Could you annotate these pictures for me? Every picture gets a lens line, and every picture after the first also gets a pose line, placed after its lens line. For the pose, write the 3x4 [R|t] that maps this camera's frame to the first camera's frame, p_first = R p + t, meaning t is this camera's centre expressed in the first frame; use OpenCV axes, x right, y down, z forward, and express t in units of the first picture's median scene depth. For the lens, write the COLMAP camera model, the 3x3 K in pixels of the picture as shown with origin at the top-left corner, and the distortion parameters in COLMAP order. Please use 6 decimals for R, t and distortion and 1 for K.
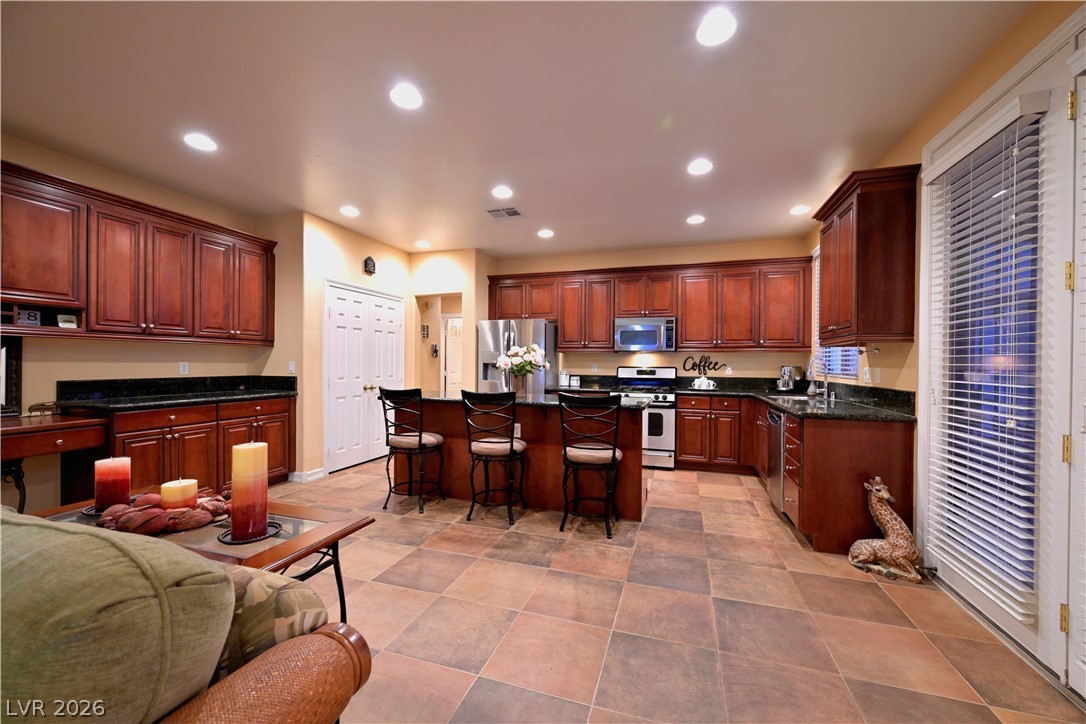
lens RADIAL K [[423.9, 0, 543.0], [0, 423.9, 362.0], [0, 0, 1]] dist [-0.000132, 0.000083]
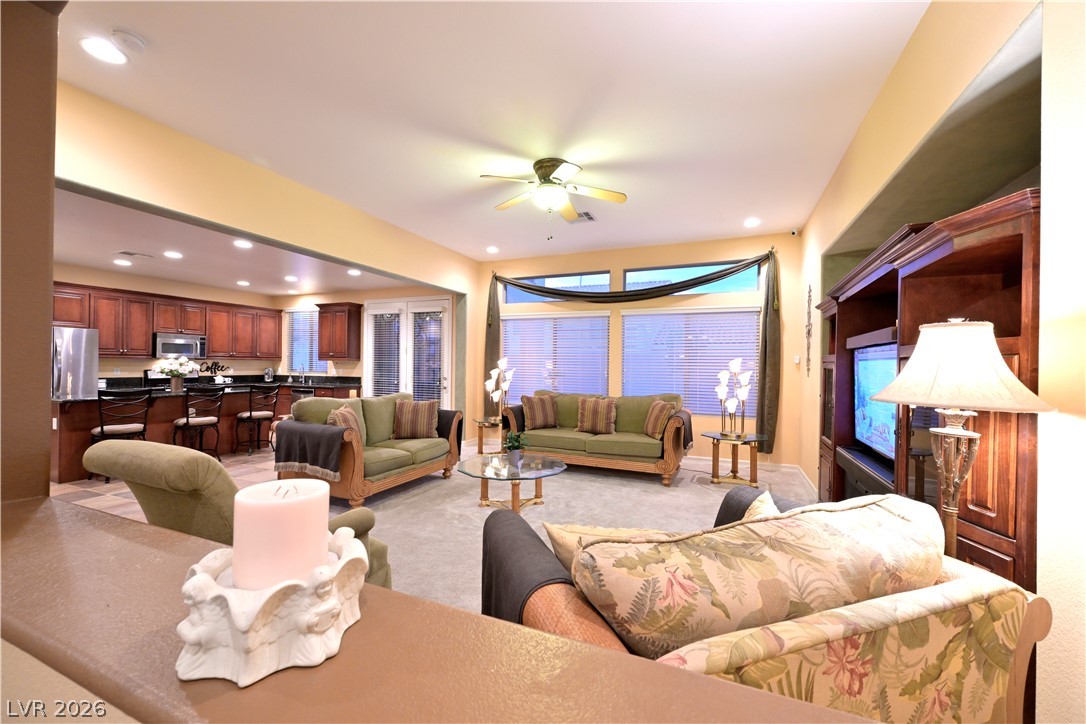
lens RADIAL K [[423.9, 0, 543.0], [0, 423.9, 362.0], [0, 0, 1]] dist [-0.000132, 0.000083]
pose [[0.093592, -0.001773, 0.995609, -1.083432], [-0.011081, 0.999935, 0.002822, -0.032494], [-0.995549, -0.011297, 0.093567, -0.321442]]
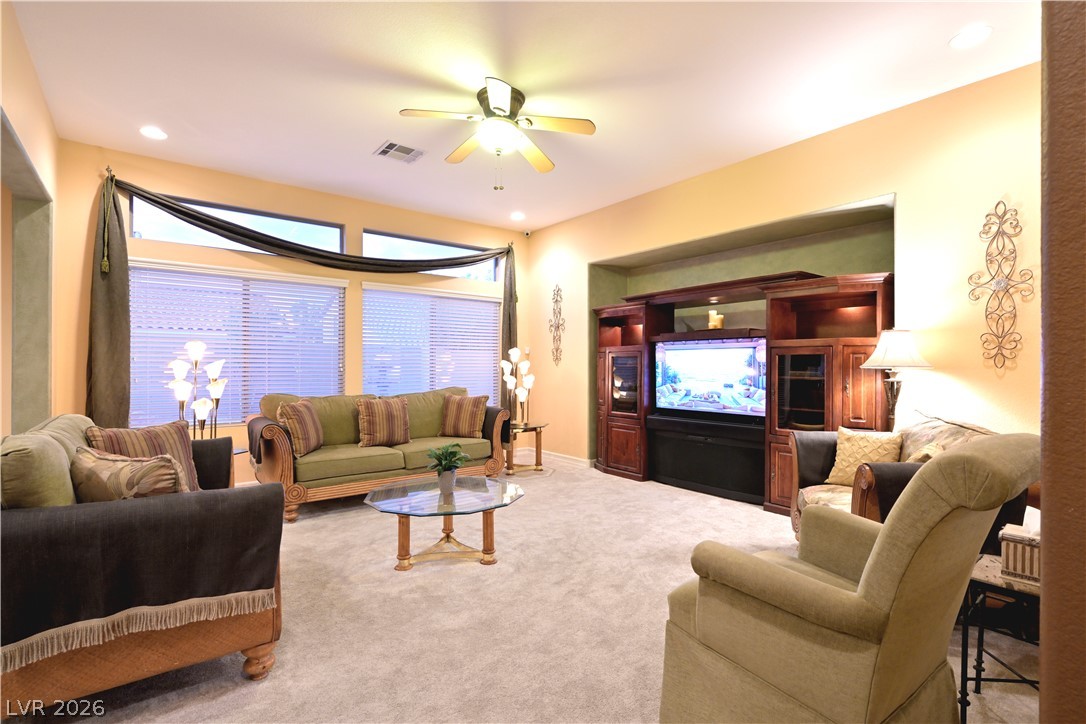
lens RADIAL K [[513.3, 0, 543.0], [0, 513.3, 362.0], [0, 0, 1]] dist [-0.003063, -0.000275]
pose [[-0.831884, -0.008125, 0.554890, -0.791365], [-0.011186, 0.999935, -0.002127, -0.009699], [-0.554836, -0.007976, -0.831921, 0.272612]]
